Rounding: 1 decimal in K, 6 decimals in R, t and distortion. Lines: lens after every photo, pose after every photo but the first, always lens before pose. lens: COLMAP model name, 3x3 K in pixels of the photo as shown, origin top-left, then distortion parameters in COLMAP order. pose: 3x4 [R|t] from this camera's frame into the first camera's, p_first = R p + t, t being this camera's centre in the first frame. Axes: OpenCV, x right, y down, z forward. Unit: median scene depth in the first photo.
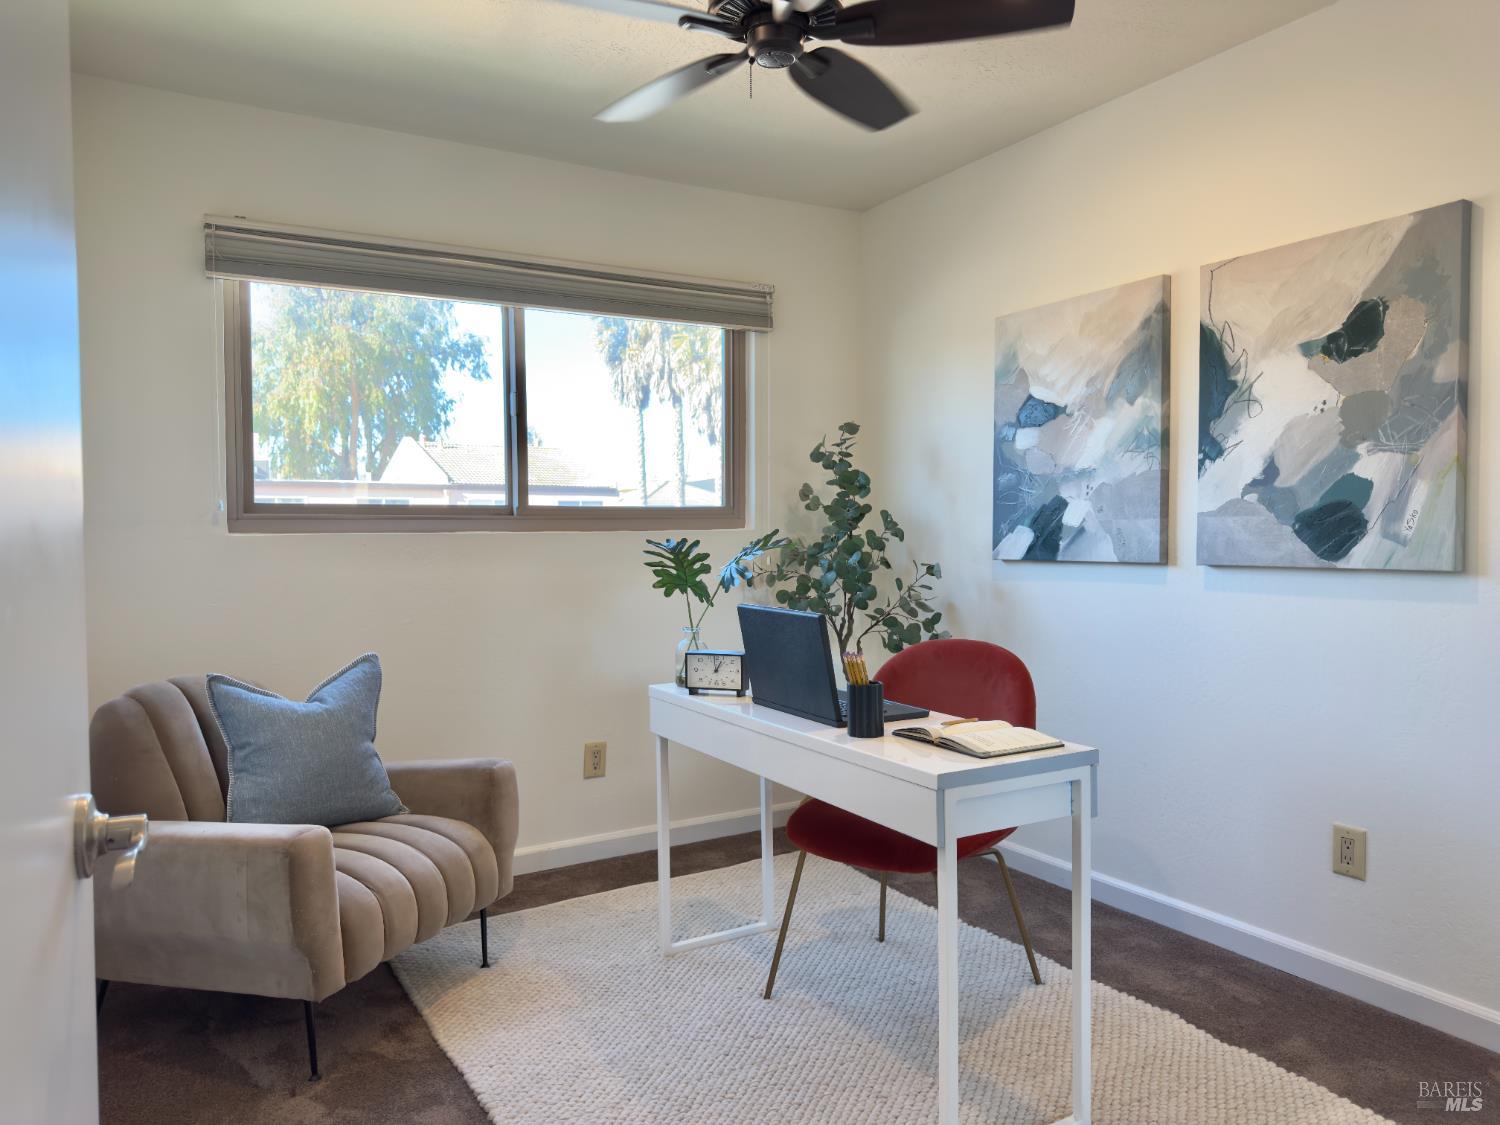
lens RADIAL K [[1049.8, 0, 750.0], [0, 1049.8, 562.5], [0, 0, 1]] dist [0.072369, -0.090967]
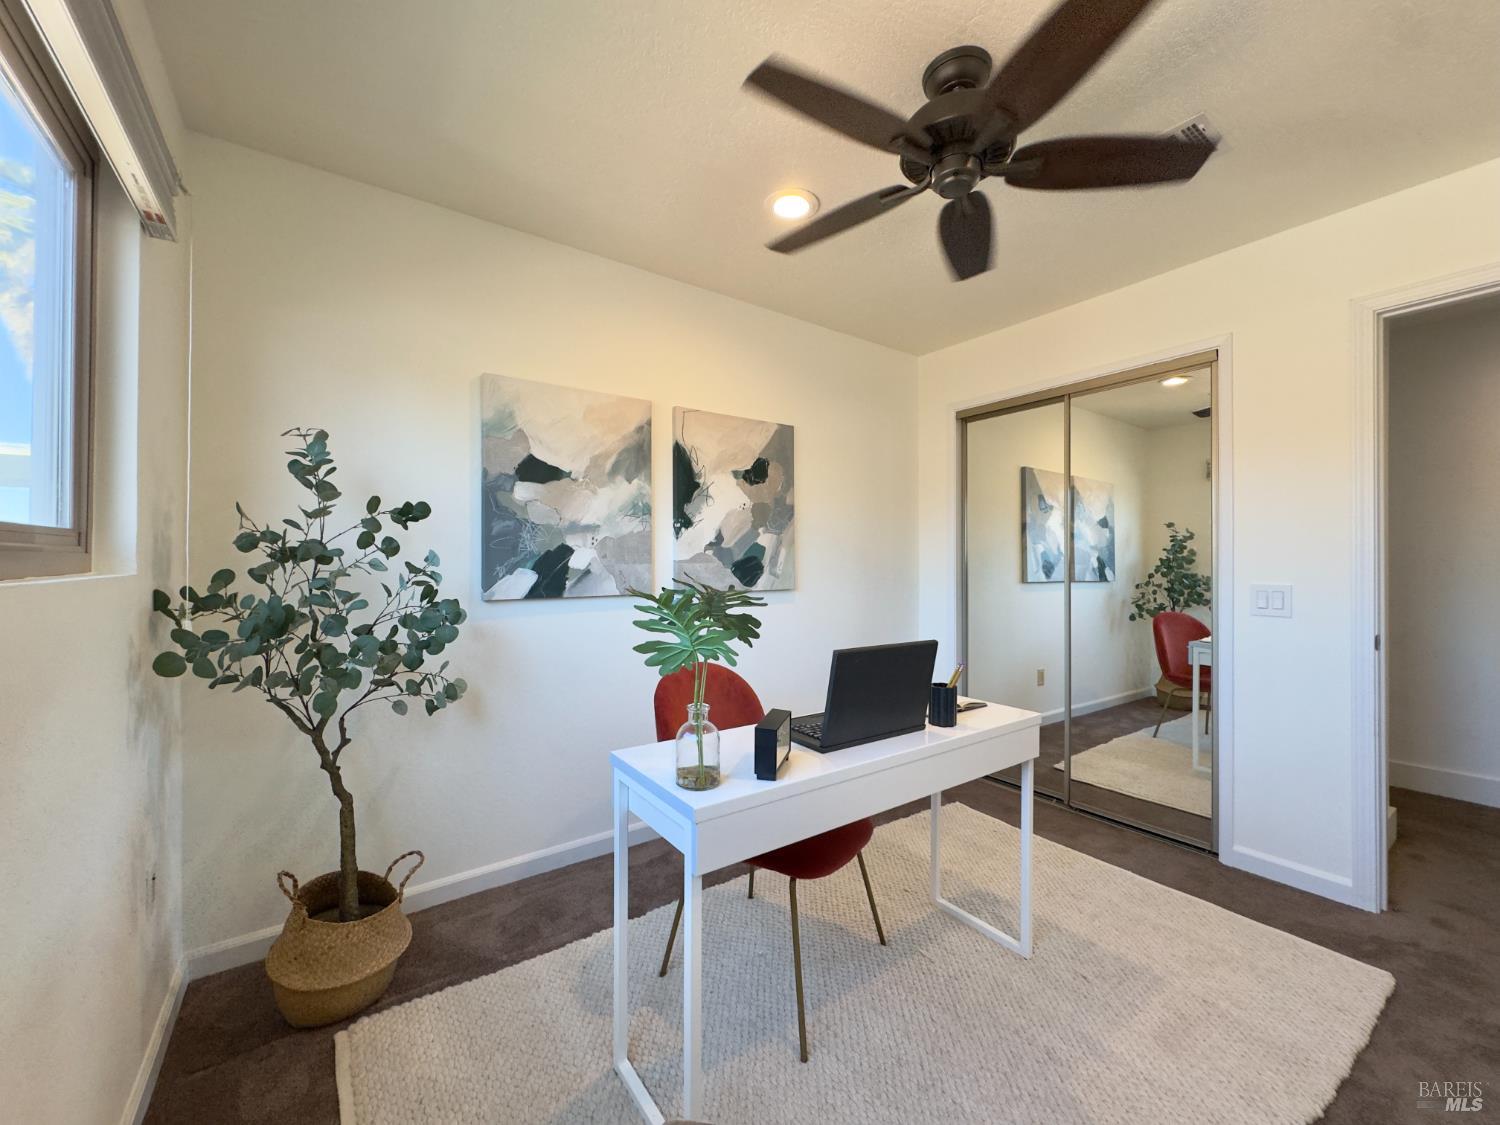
lens RADIAL K [[595.5, 0, 748.5], [0, 595.5, 561.2], [0, 0, 1]] dist [-0.001168, 0.000032]
pose [[-0.087496, 0.000968, 0.996164, -0.484223], [0.025473, 0.999675, 0.001266, -0.045320], [-0.995839, 0.025486, -0.087493, 0.995991]]
